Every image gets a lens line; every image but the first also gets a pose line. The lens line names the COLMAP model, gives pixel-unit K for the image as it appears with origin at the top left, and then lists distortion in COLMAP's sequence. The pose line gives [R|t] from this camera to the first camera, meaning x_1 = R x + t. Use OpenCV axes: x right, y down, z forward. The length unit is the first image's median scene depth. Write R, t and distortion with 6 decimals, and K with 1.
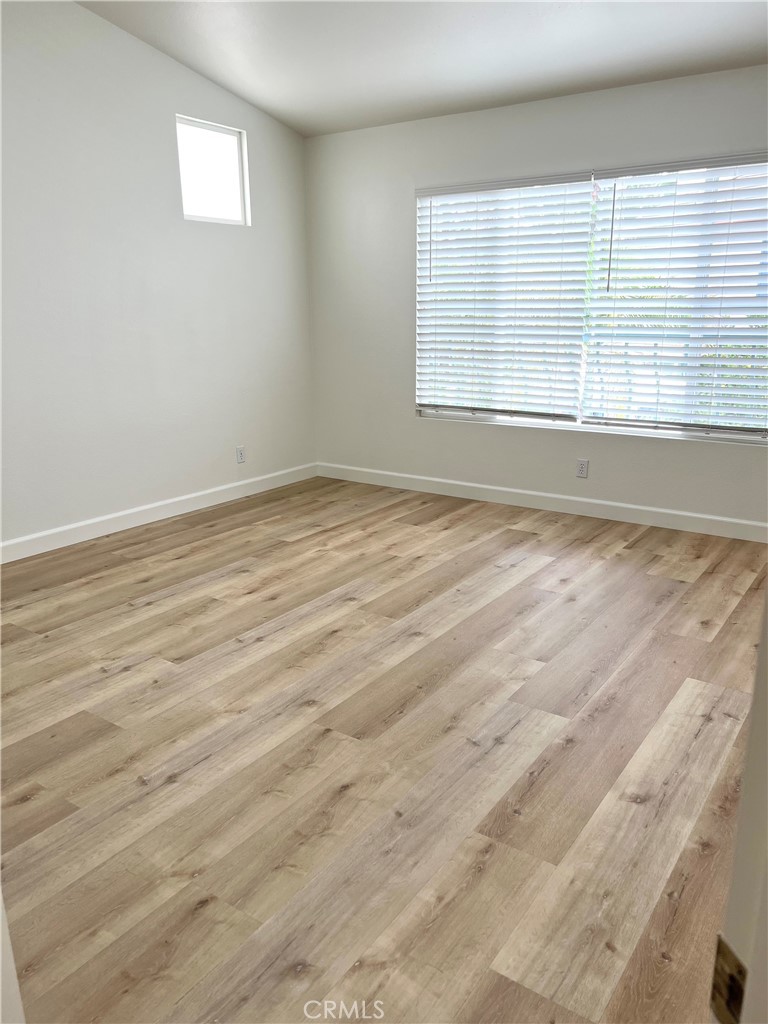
lens RADIAL K [[773.6, 0, 382.8], [0, 773.6, 516.5], [0, 0, 1]] dist [0.066000, -0.077458]
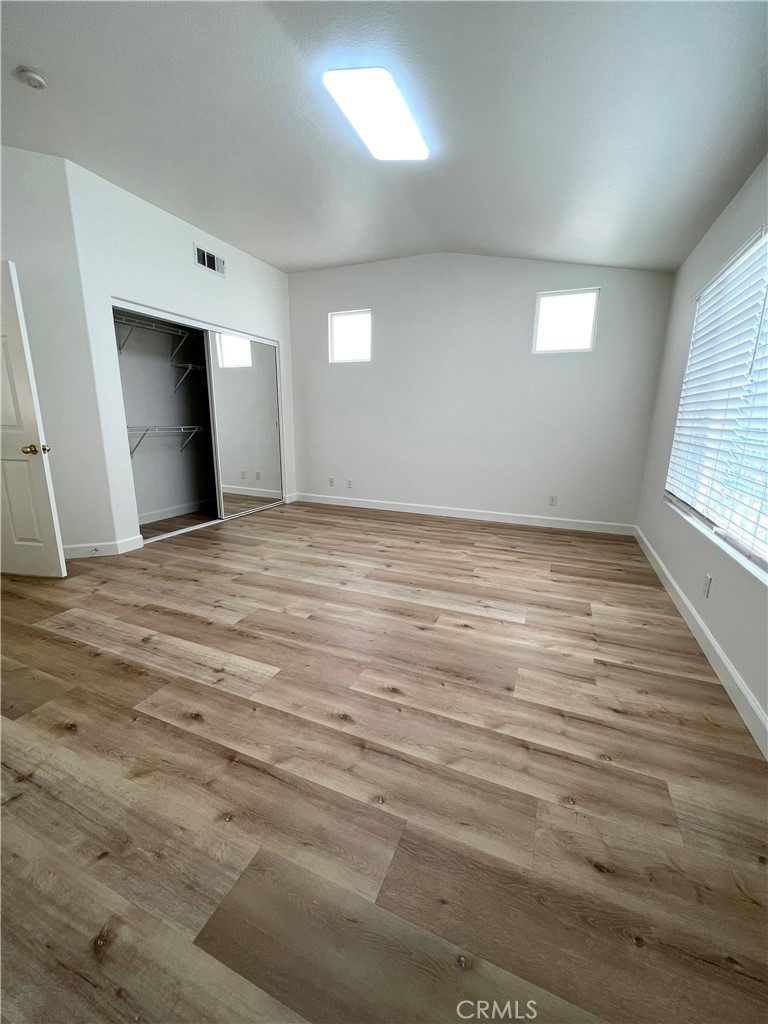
lens RADIAL K [[411.8, 0, 387.3], [0, 411.8, 509.8], [0, 0, 1]] dist [0.001212, 0.000076]
pose [[0.201475, 0.224075, -0.953519, 0.750752], [-0.271376, 0.948143, 0.165471, -0.151199], [0.941150, 0.225424, 0.251835, 0.688625]]
